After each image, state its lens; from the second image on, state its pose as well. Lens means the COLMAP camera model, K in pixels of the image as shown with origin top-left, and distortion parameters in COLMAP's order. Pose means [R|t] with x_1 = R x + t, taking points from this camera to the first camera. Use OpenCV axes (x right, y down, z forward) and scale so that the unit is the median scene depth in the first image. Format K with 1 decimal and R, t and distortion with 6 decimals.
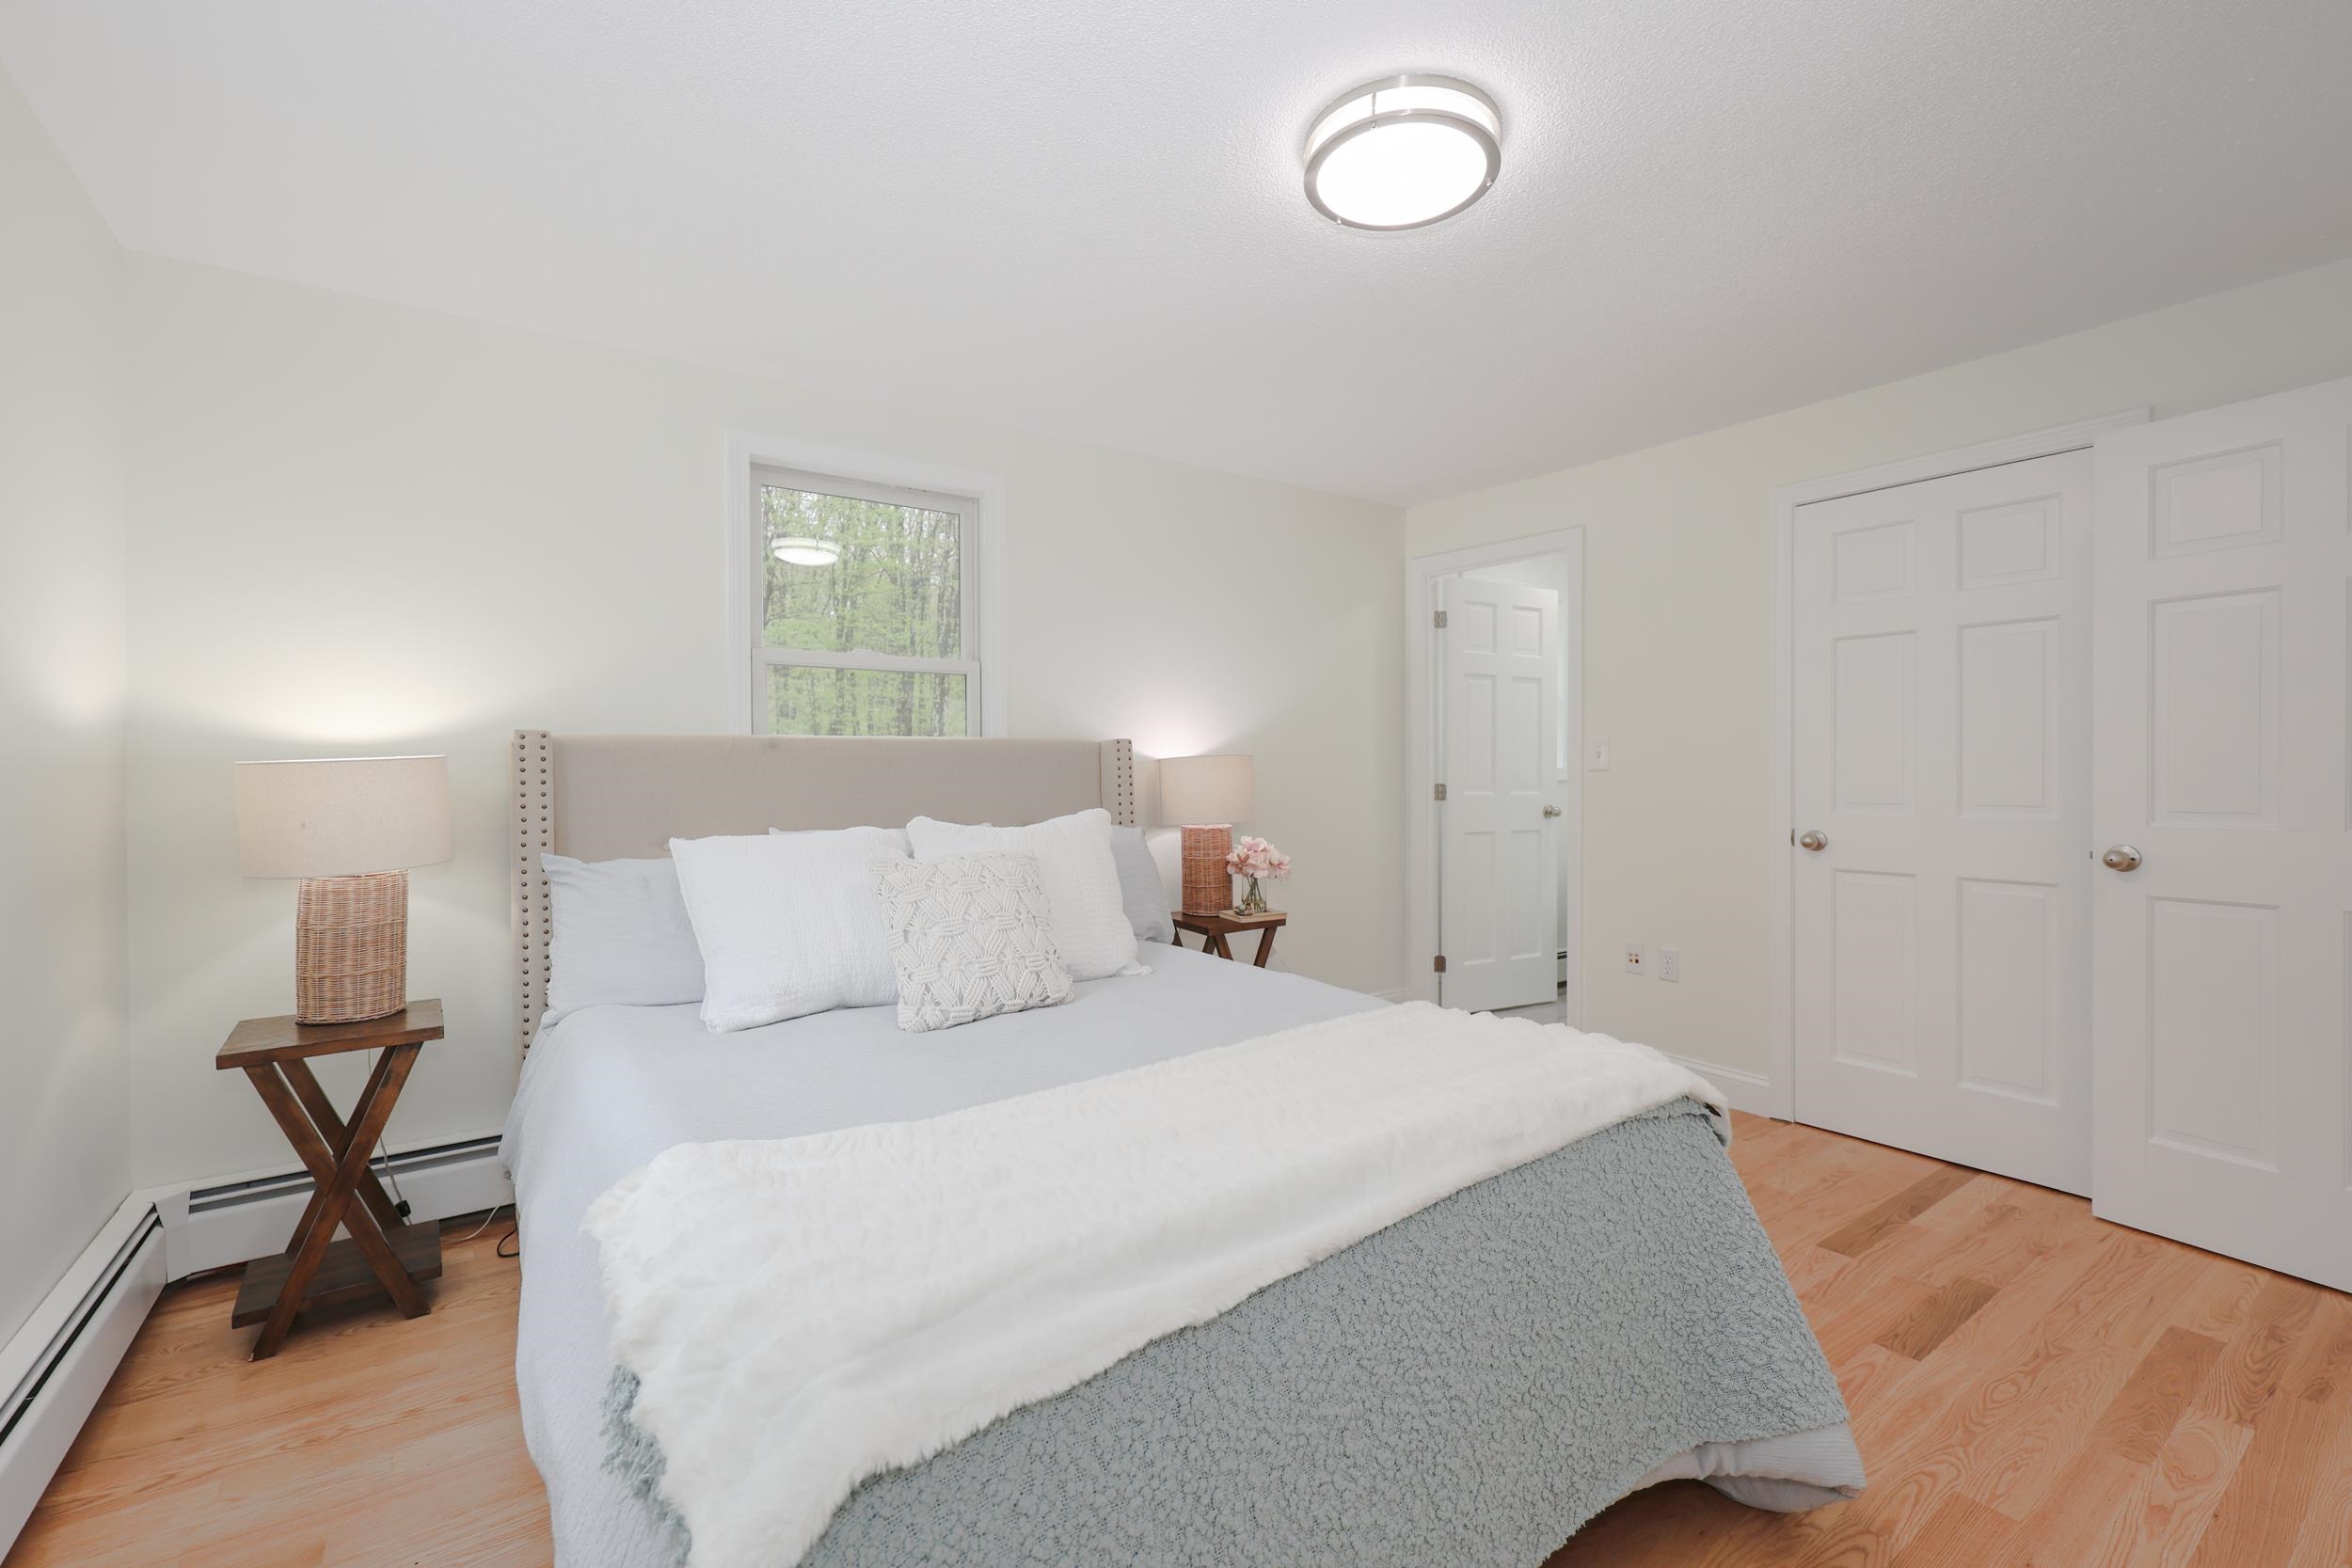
lens RADIAL K [[972.6, 0, 1170.4], [0, 972.6, 773.8], [0, 0, 1]] dist [-0.000887, 0.001101]
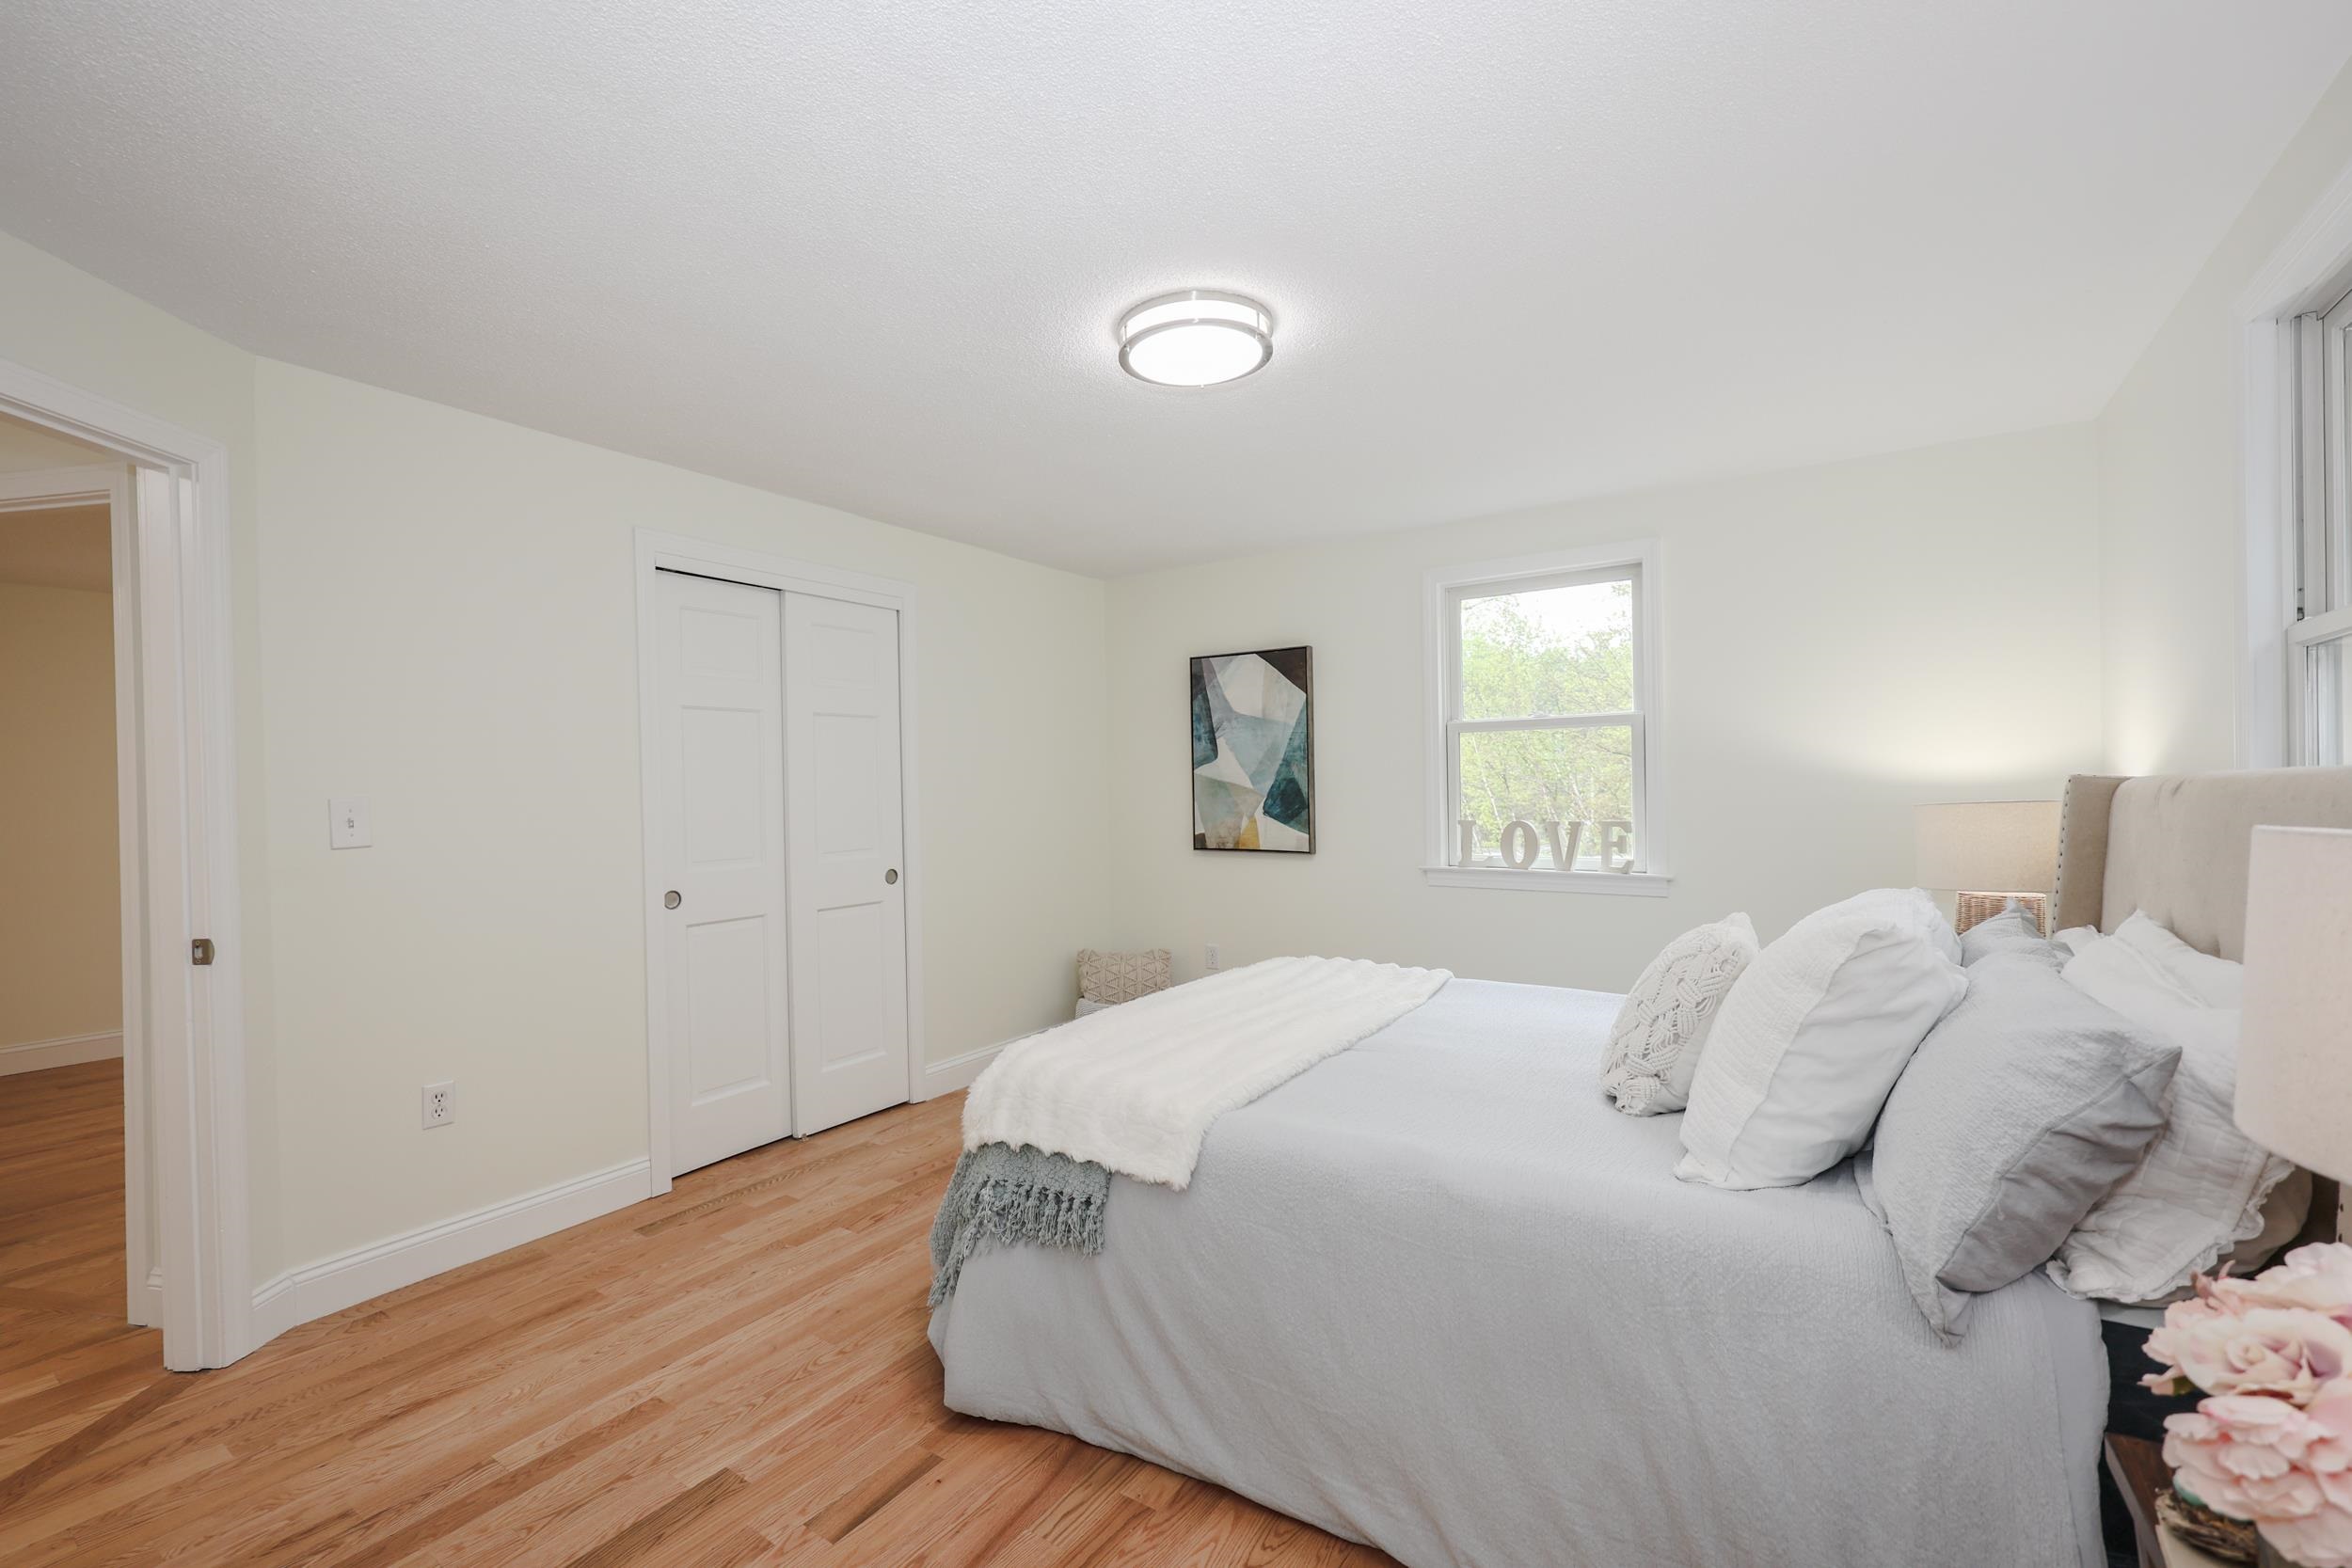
lens RADIAL K [[972.6, 0, 1175.9], [0, 972.6, 790.5], [0, 0, 1]] dist [-0.000887, 0.001101]
pose [[-0.925109, 0.016680, -0.379335, 0.757314], [0.015304, 0.999861, 0.006643, -0.075483], [0.379393, 0.000340, -0.925236, 2.197797]]
